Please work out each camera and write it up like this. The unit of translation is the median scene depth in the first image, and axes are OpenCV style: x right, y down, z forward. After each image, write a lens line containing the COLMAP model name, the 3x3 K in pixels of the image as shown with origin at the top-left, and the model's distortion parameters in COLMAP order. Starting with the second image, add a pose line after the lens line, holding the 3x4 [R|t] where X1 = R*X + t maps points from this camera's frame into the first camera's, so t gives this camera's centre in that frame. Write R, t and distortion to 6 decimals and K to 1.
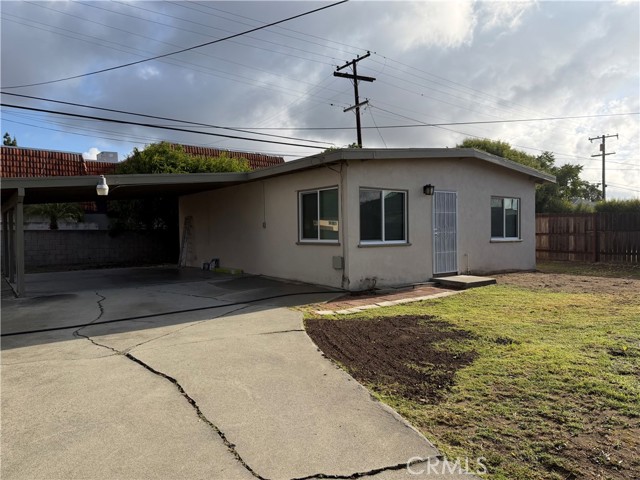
lens RADIAL K [[449.8, 0, 317.8], [0, 449.8, 235.9], [0, 0, 1]] dist [0.098436, -0.122890]
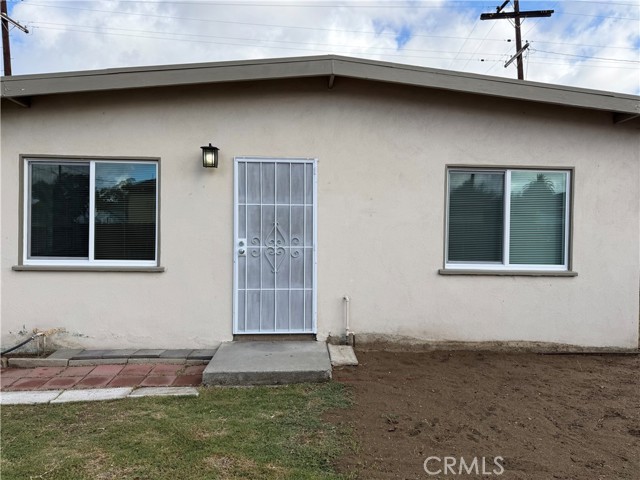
lens RADIAL K [[486.9, 0, 319.9], [0, 486.9, 242.2], [0, 0, 1]] dist [0.111011, -0.165071]
pose [[0.832362, 0.017238, -0.553965, 0.591289], [-0.026568, 0.999608, -0.008816, -0.009528], [0.553595, 0.022056, 0.832494, 0.598077]]
